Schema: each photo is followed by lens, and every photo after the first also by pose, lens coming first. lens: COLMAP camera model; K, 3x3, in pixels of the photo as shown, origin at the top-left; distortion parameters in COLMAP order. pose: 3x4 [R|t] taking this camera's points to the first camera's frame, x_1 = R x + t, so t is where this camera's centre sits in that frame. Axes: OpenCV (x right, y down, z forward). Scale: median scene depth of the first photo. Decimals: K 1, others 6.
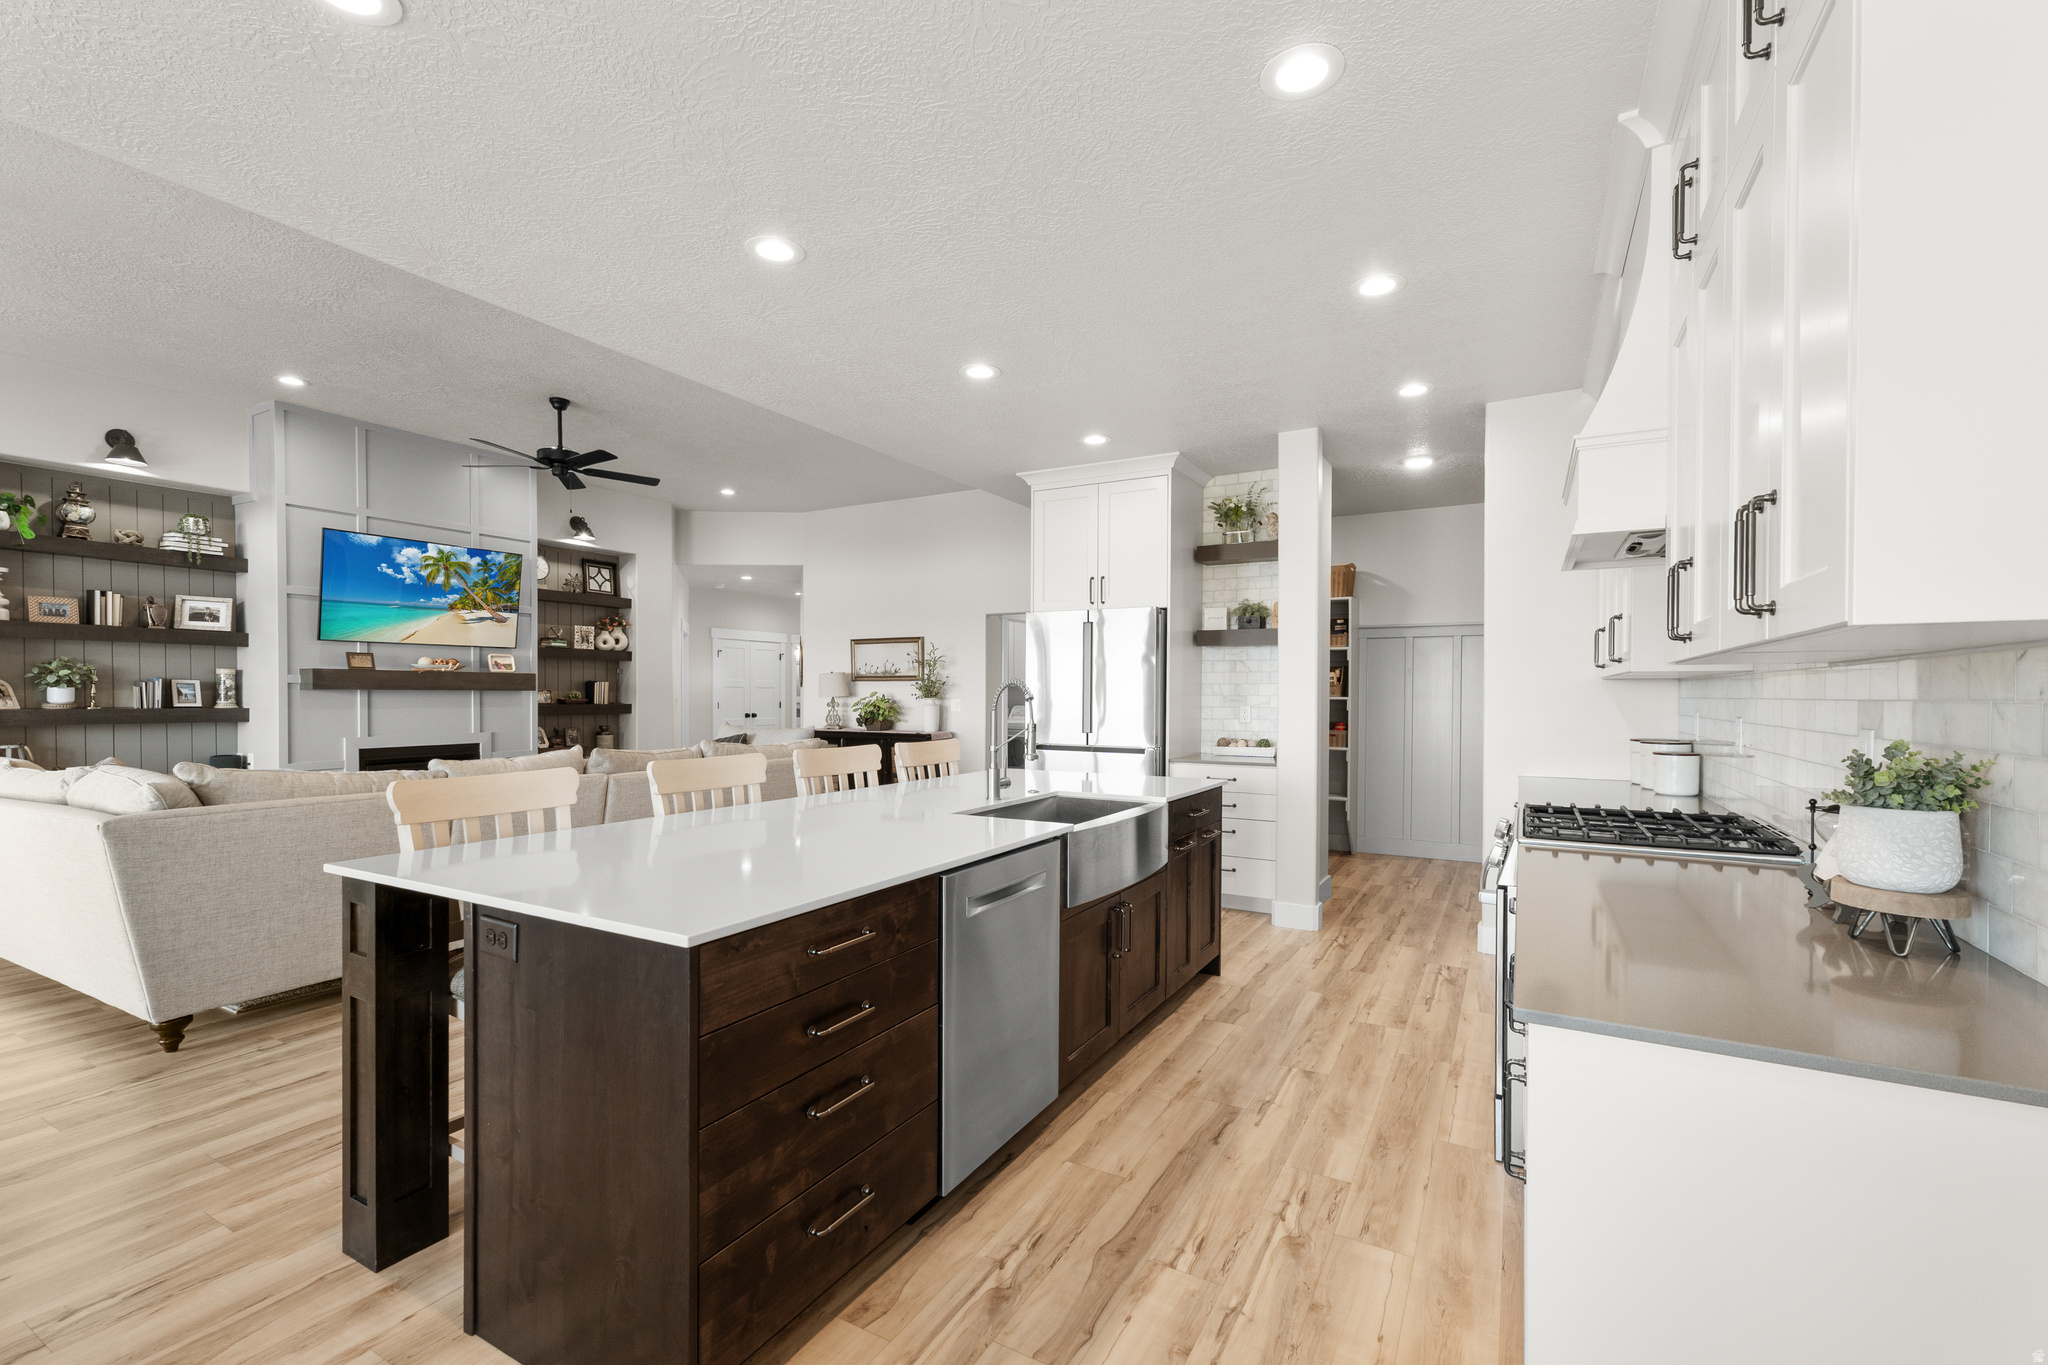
lens RADIAL K [[868.2, 0, 1033.8], [0, 868.2, 690.1], [0, 0, 1]] dist [0.006707, 0.000729]
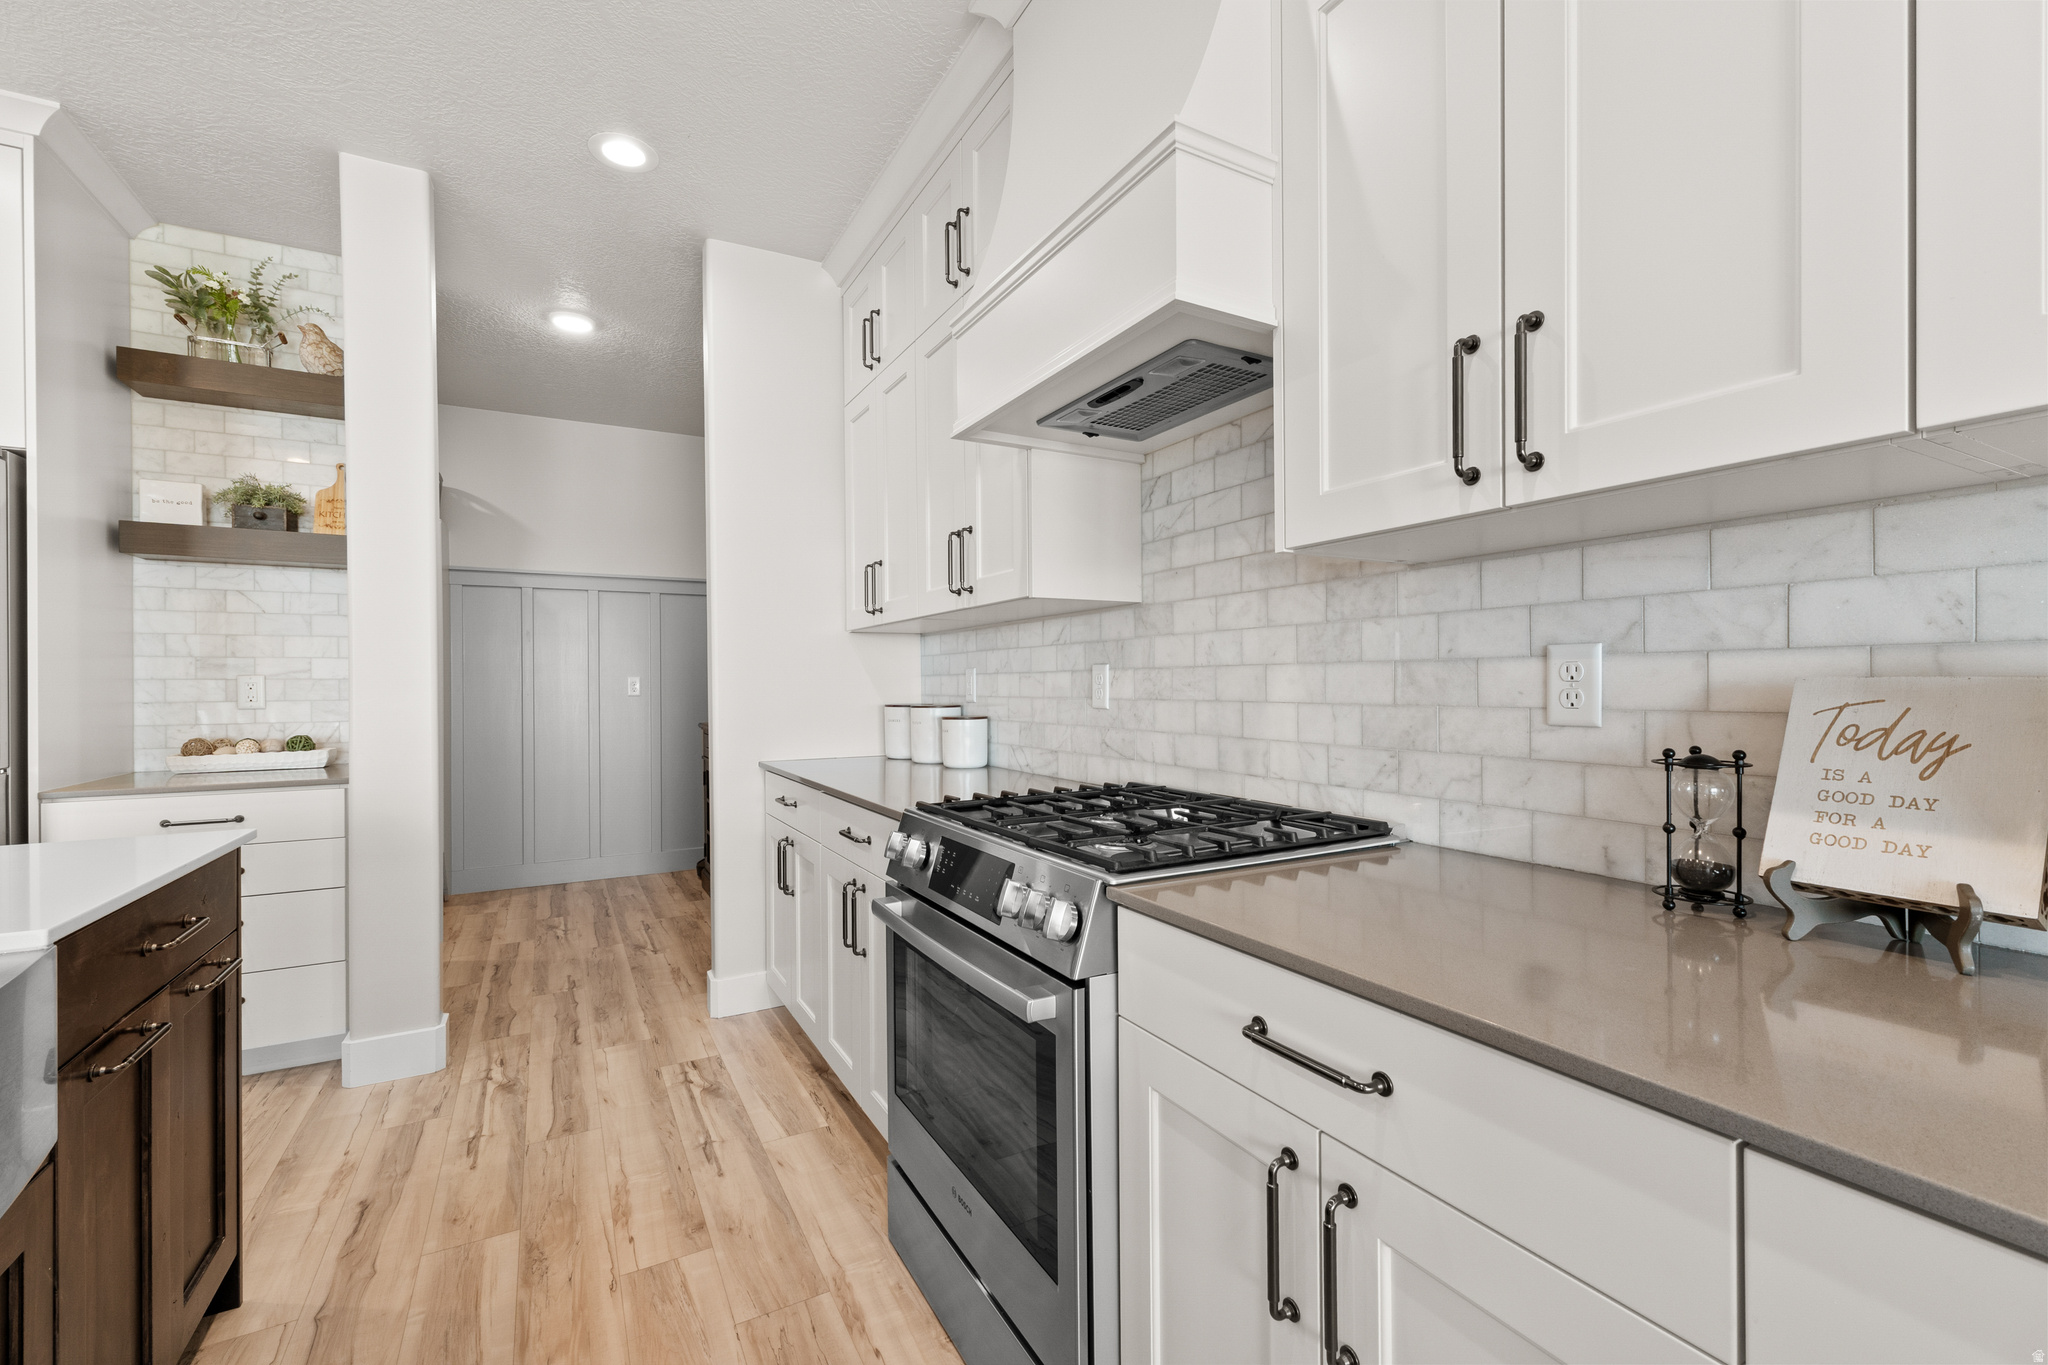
lens RADIAL K [[868.2, 0, 1033.8], [0, 868.2, 690.1], [0, 0, 1]] dist [0.006707, 0.000729]
pose [[0.529368, -0.013245, 0.848289, 0.067296], [0.002598, 0.999899, 0.013991, 0.032239], [-0.848388, -0.005203, 0.529349, 0.485265]]
